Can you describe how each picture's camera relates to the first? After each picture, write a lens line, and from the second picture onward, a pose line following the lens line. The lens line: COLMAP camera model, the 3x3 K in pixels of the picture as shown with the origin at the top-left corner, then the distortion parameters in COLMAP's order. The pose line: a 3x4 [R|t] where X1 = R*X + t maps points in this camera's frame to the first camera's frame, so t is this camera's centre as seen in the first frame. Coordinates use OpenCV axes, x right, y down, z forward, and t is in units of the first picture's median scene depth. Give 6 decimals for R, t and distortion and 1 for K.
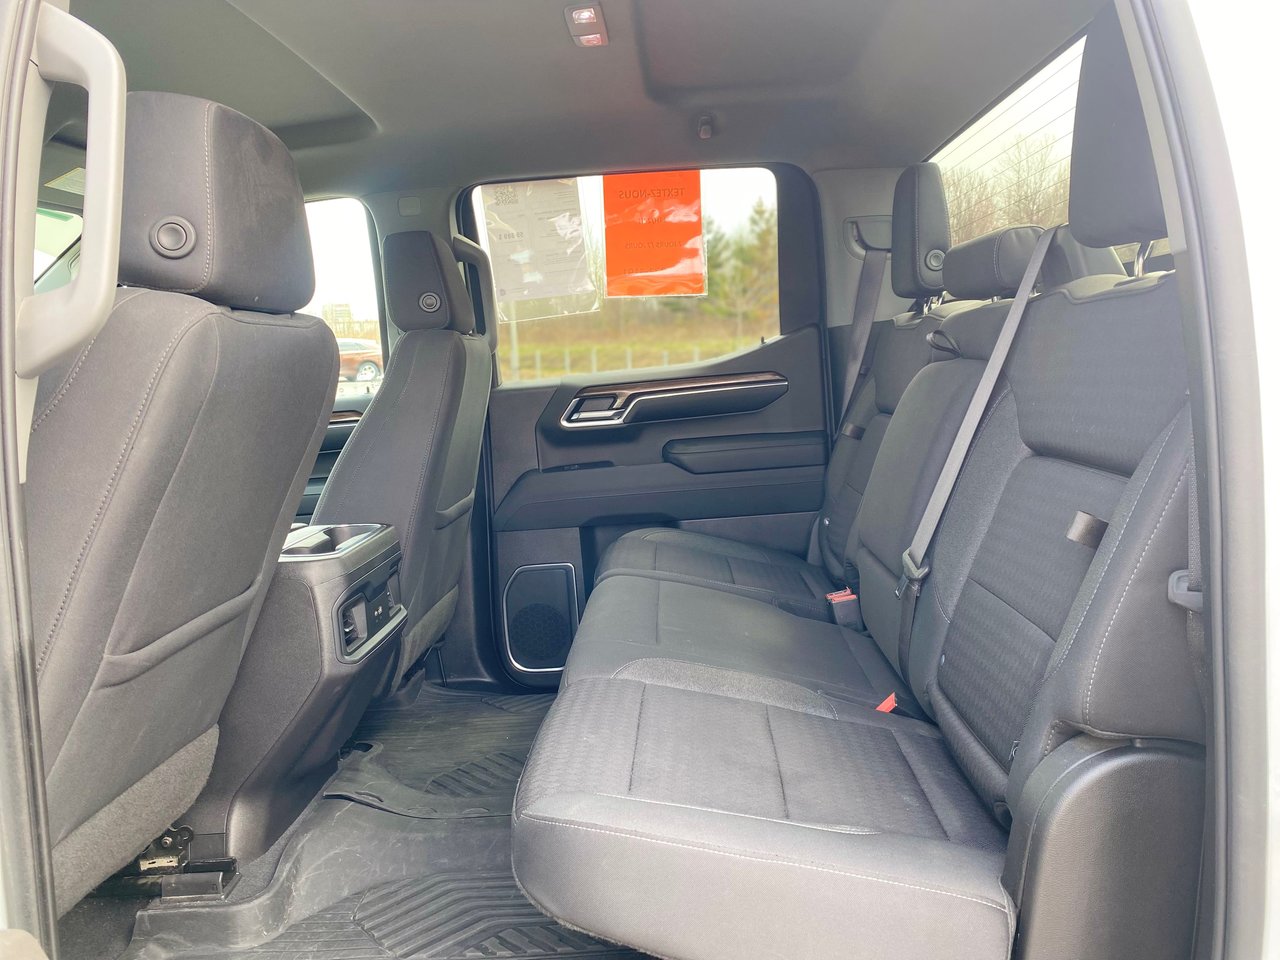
lens RADIAL K [[965.9, 0, 647.8], [0, 965.9, 474.6], [0, 0, 1]] dist [0.053387, -0.086323]
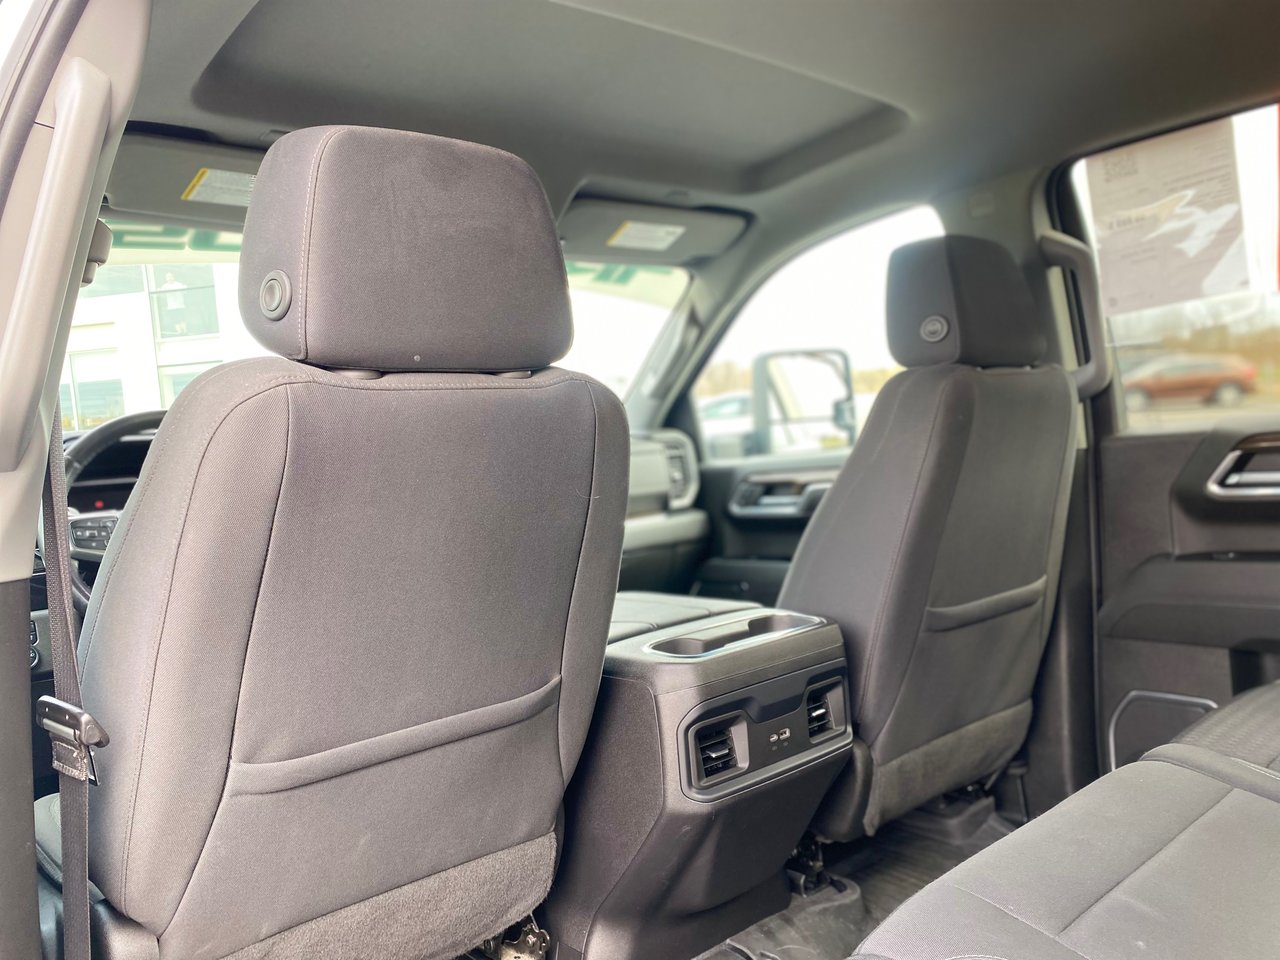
lens RADIAL K [[965.9, 0, 647.8], [0, 965.9, 474.6], [0, 0, 1]] dist [0.053387, -0.086323]
pose [[0.674670, 0.036286, -0.737227, 0.185444], [-0.054787, 0.998498, -0.000993, -0.052333], [0.736083, 0.041060, 0.675644, 0.334199]]
